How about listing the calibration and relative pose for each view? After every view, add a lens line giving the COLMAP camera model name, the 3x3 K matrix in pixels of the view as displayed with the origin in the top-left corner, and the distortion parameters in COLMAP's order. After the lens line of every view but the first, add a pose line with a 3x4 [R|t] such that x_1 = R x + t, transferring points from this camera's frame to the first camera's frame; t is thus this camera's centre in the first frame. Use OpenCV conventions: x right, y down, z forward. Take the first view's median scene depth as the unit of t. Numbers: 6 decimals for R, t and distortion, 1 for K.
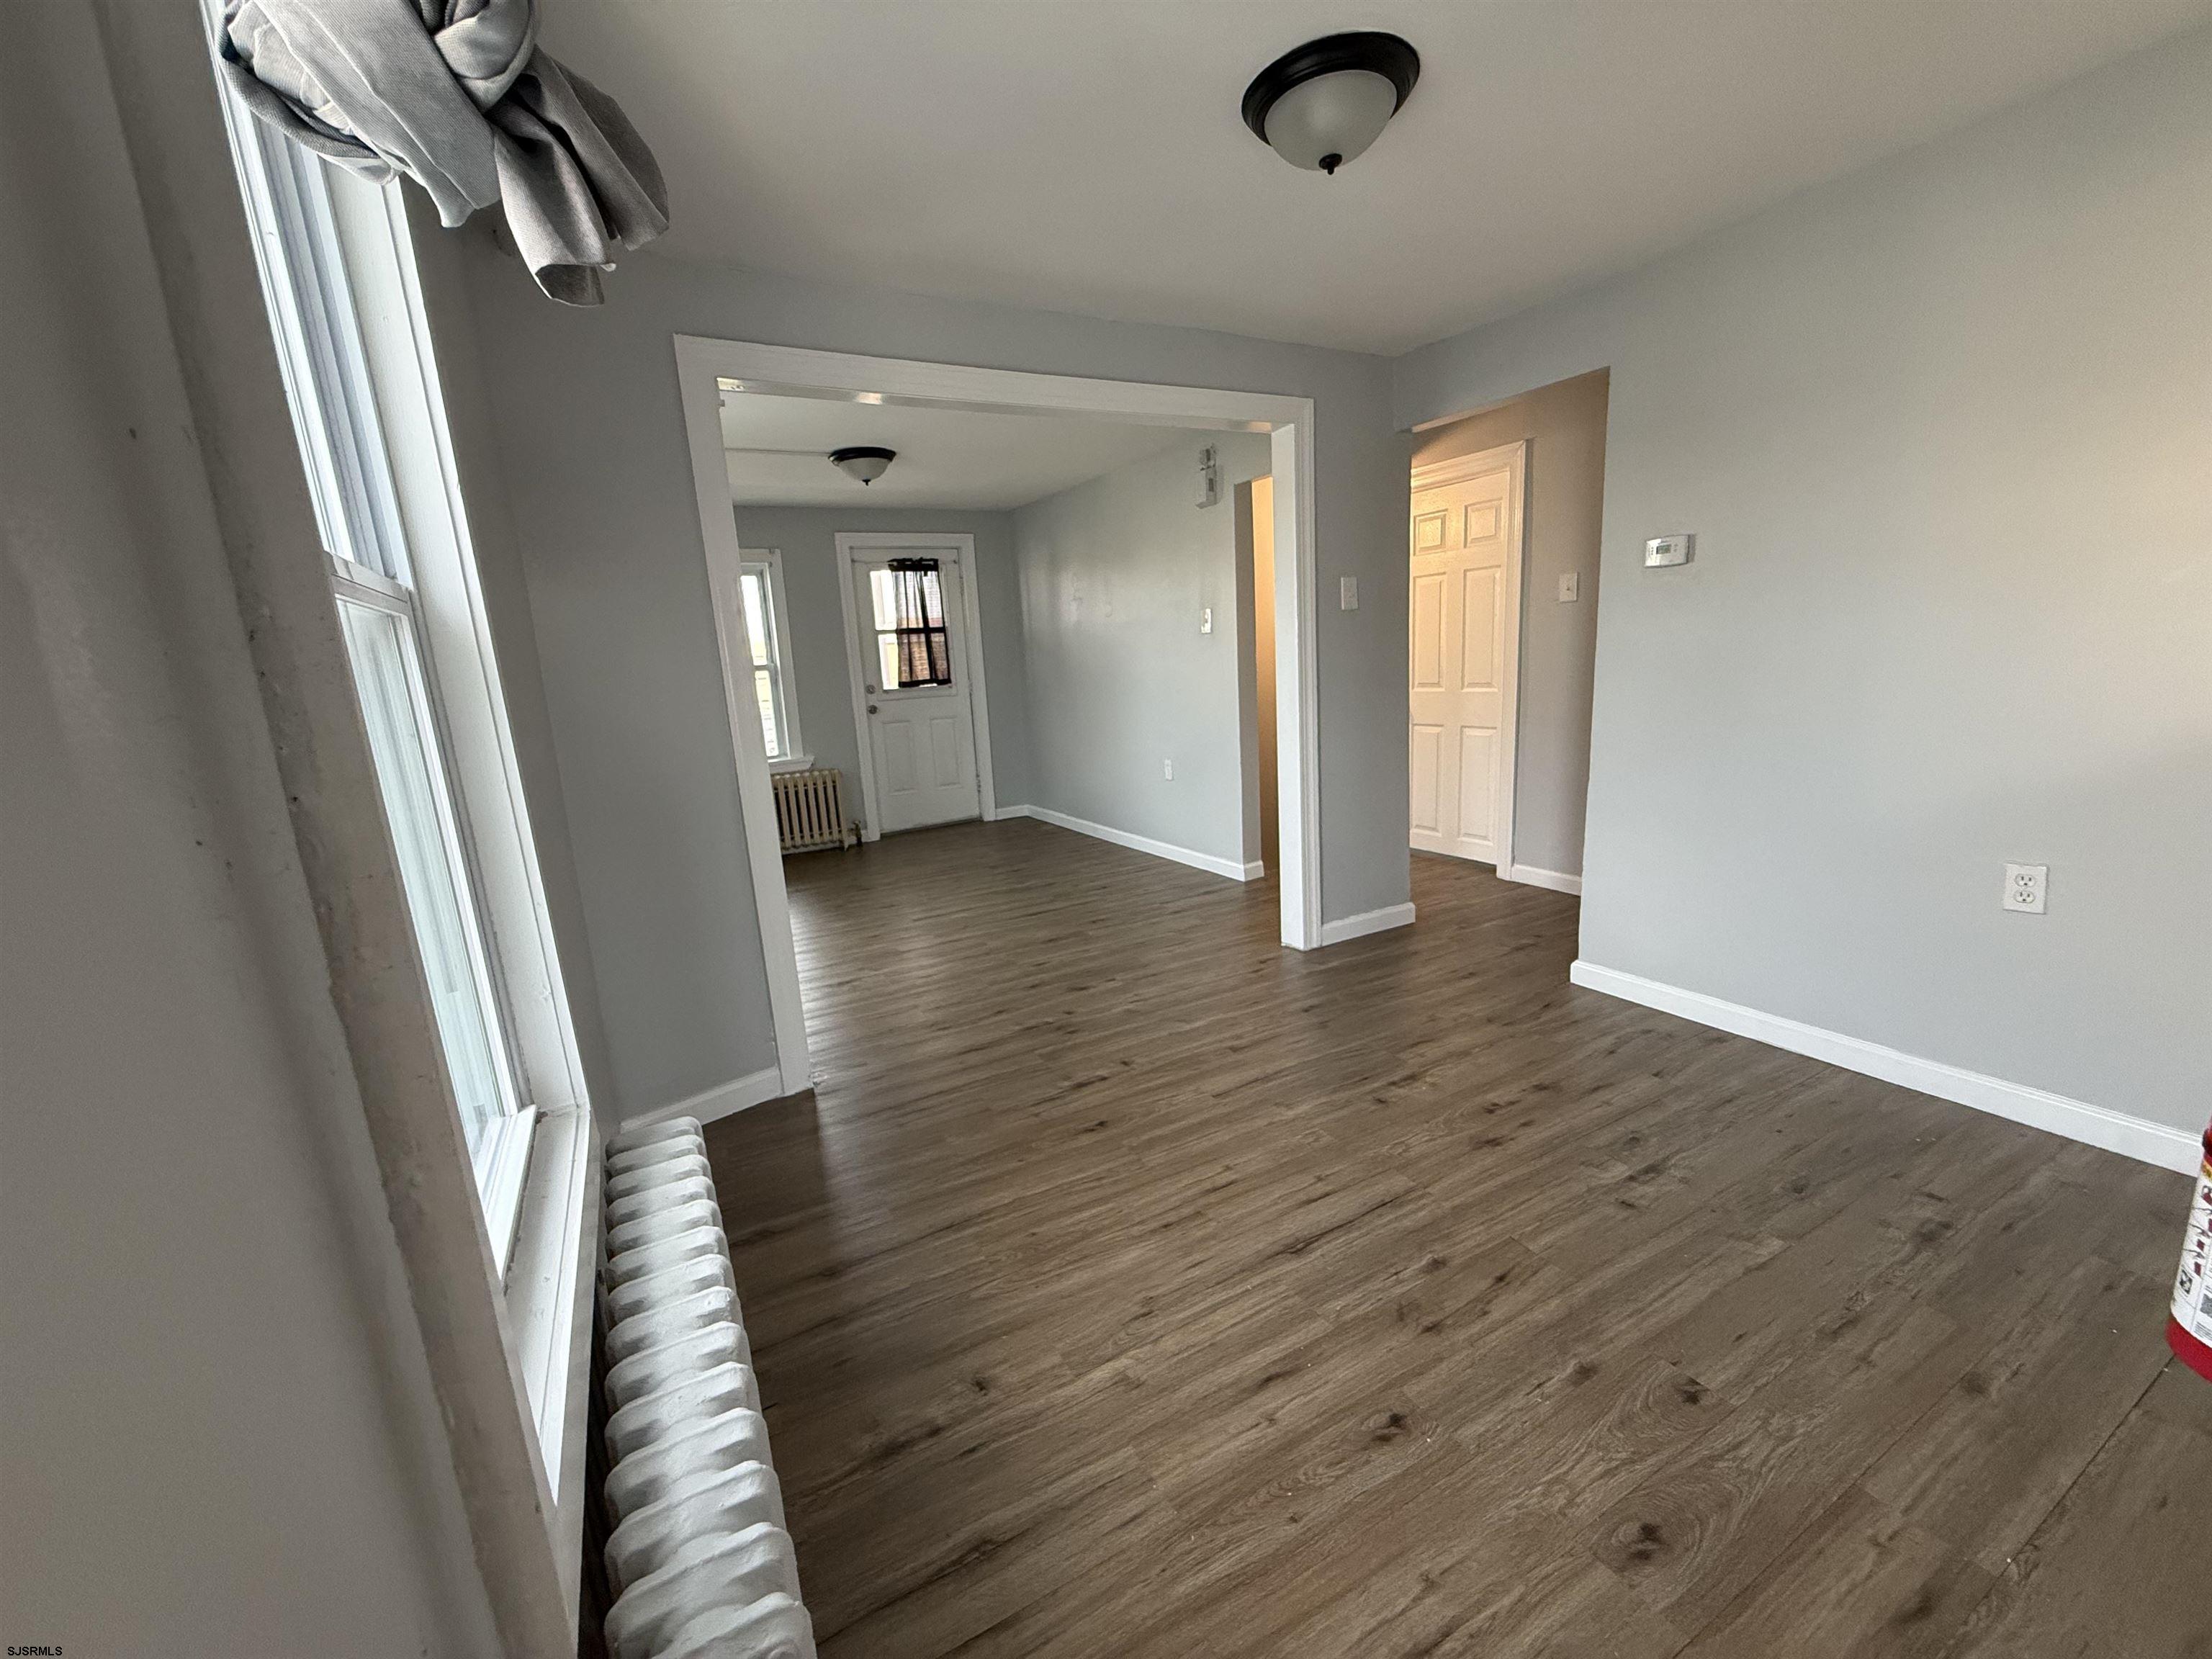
lens RADIAL K [[880.3, 0, 1096.7], [0, 880.3, 830.8], [0, 0, 1]] dist [0.000197, 0.000148]
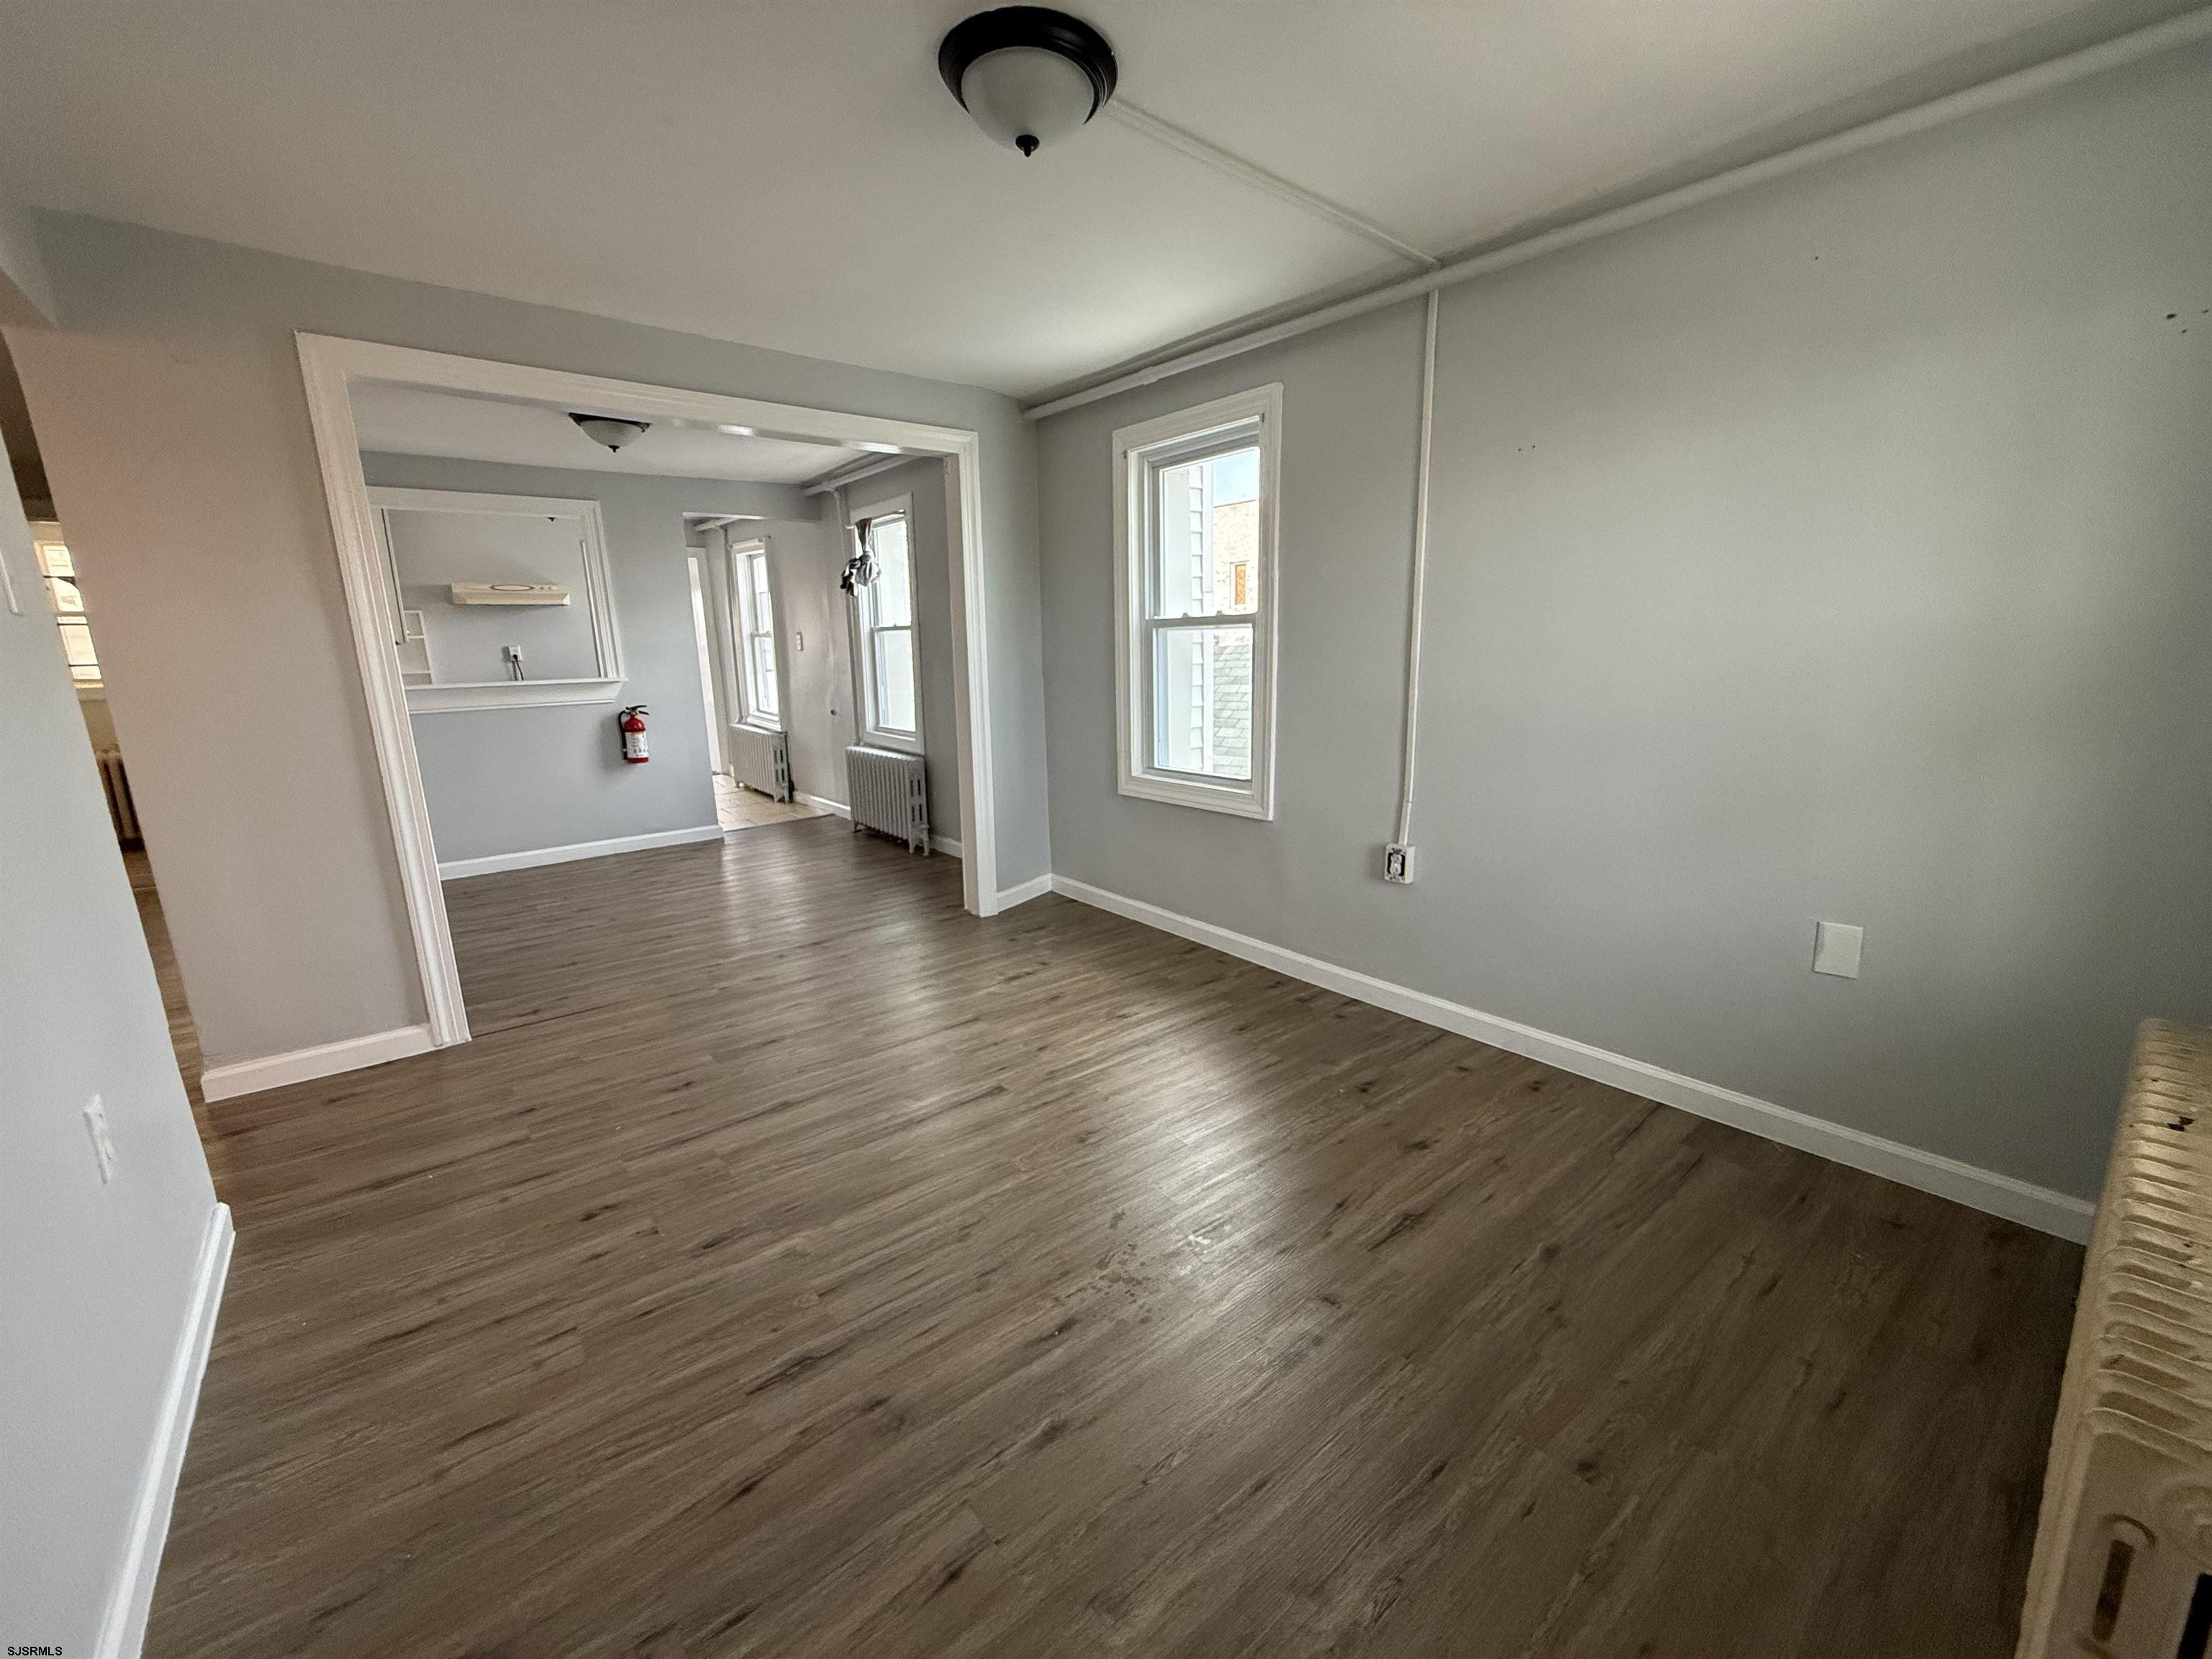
lens RADIAL K [[880.3, 0, 1096.7], [0, 880.3, 830.8], [0, 0, 1]] dist [0.000197, 0.000148]
pose [[-0.981246, 0.115755, -0.154131, -0.134472], [0.044440, 0.913920, 0.403455, -0.189352], [0.187566, 0.389039, -0.901924, 0.989852]]
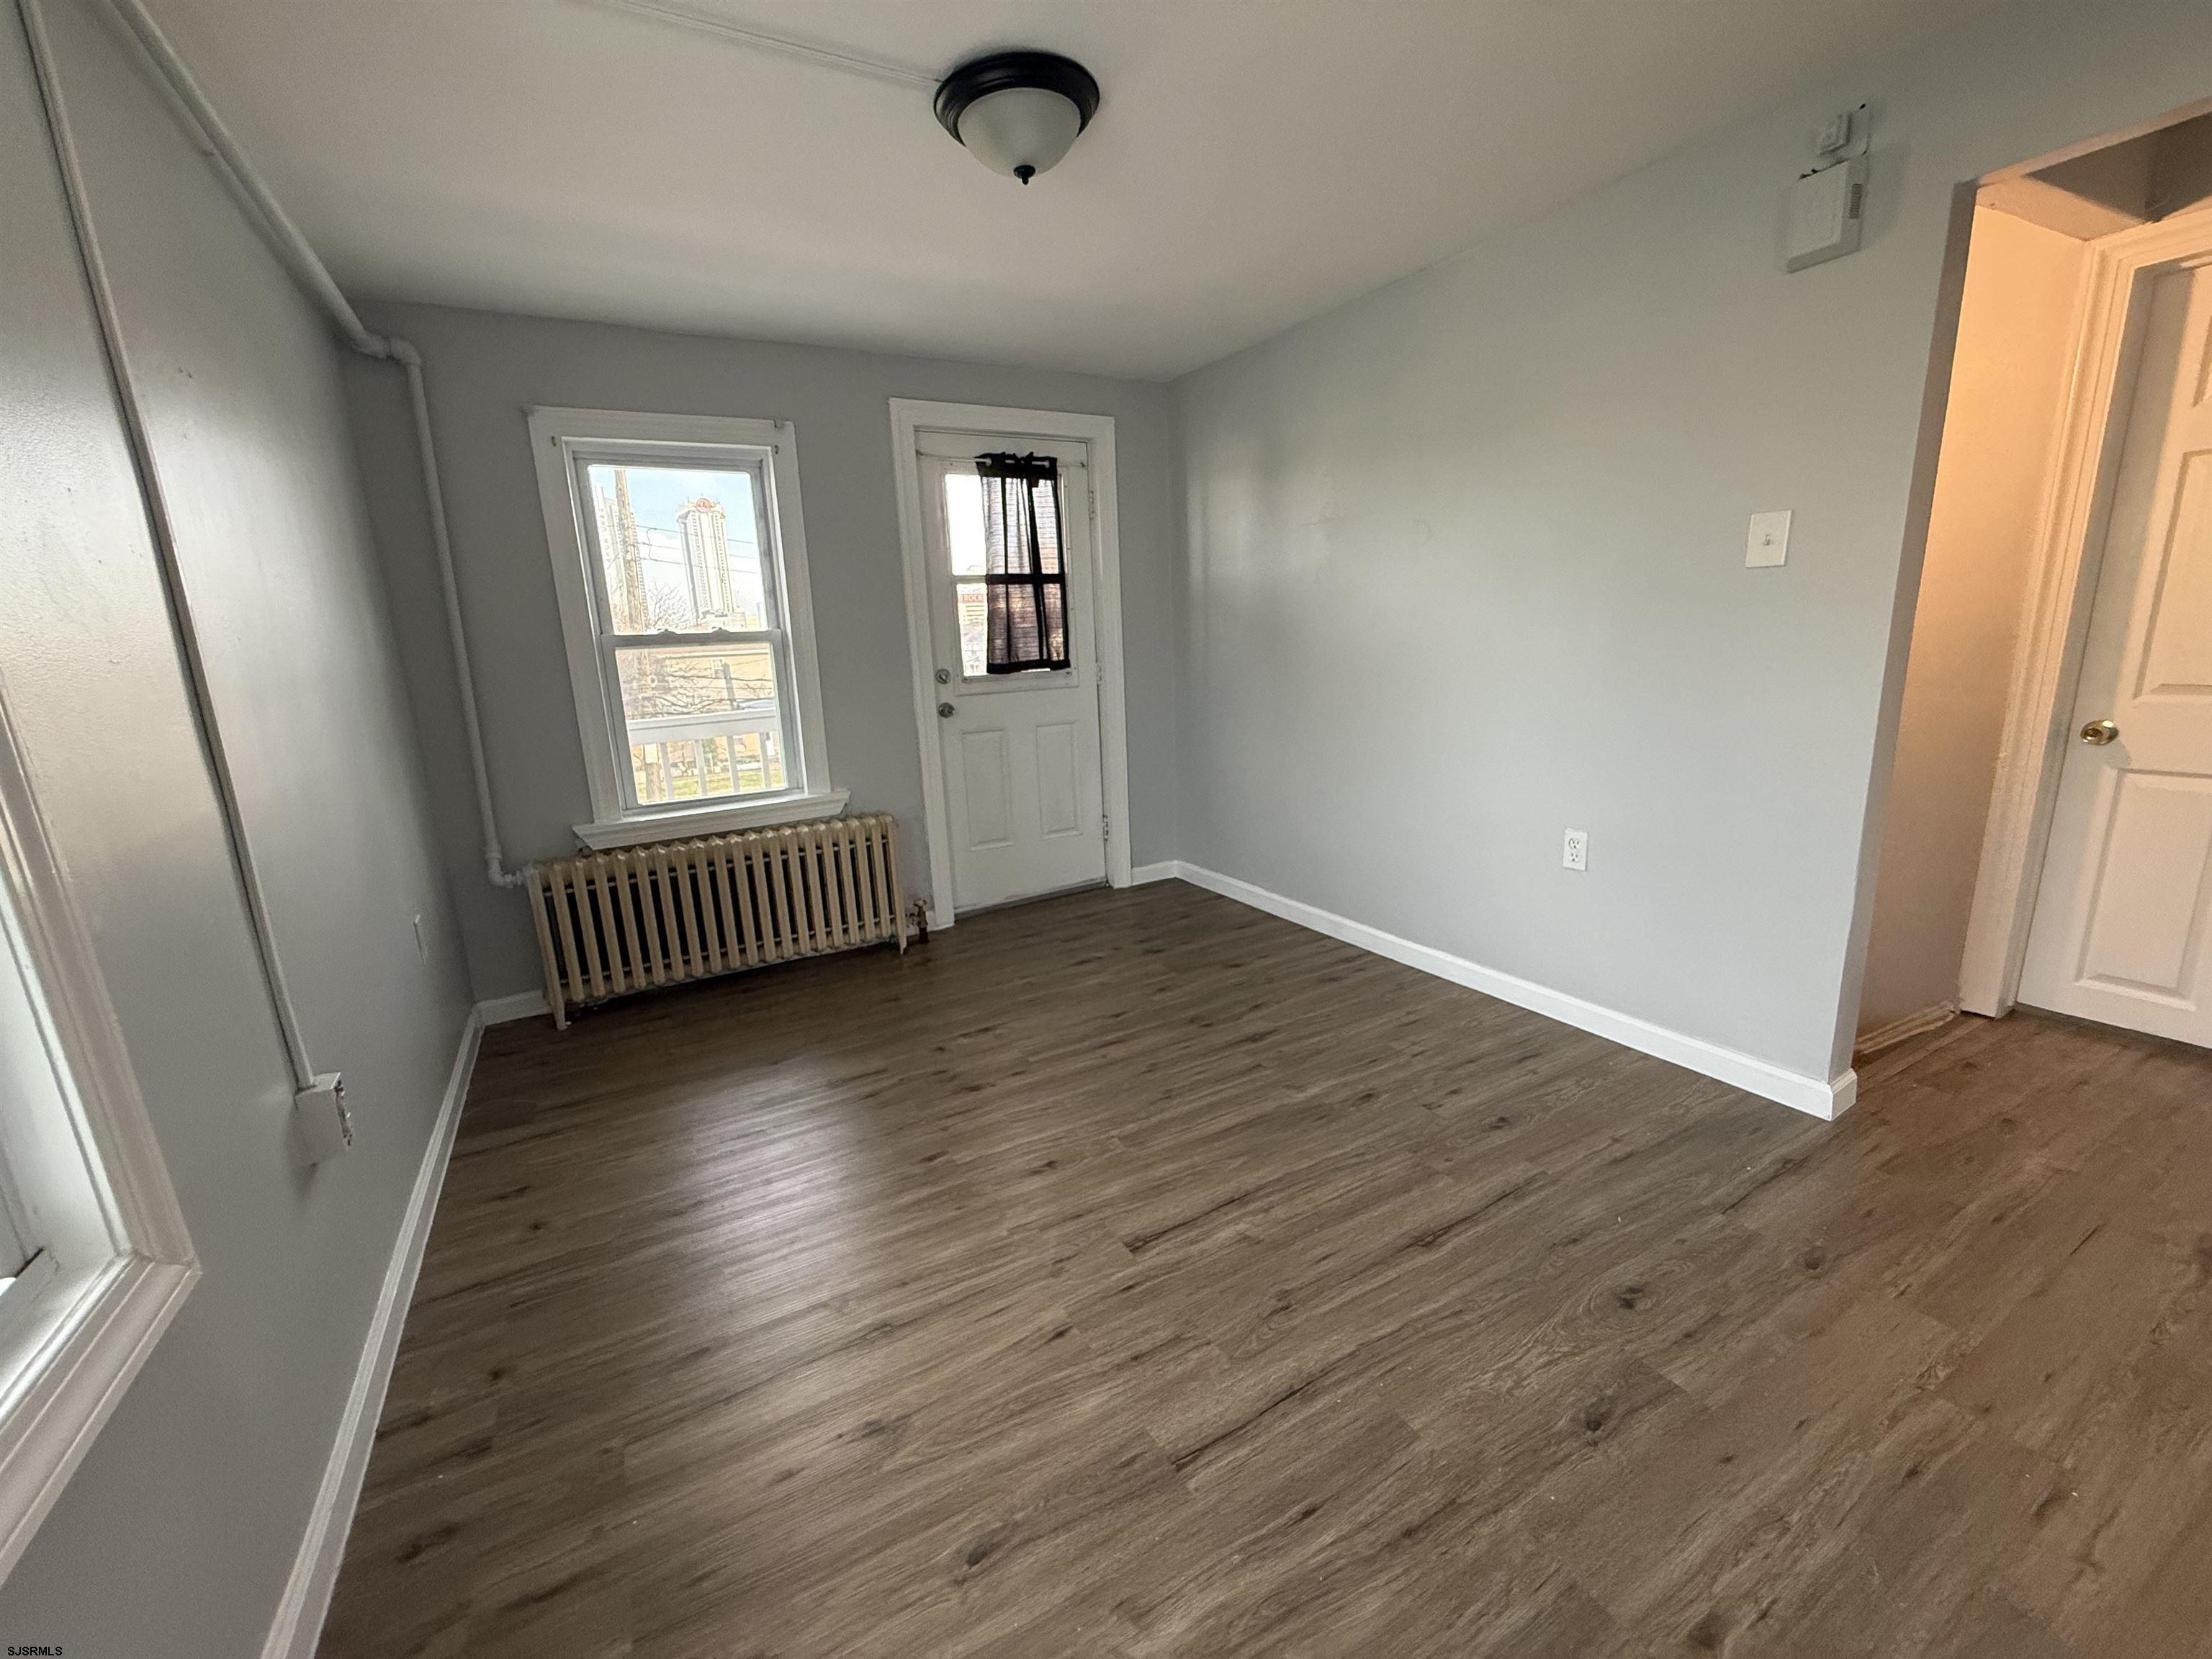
lens RADIAL K [[882.9, 0, 1106.0], [0, 882.9, 829.5], [0, 0, 1]] dist [0.001289, 0.000218]
pose [[0.999829, 0.010996, 0.014879, -0.153717], [-0.011297, 0.999731, 0.020250, -0.070095], [-0.014652, -0.020415, 0.999684, 0.398159]]
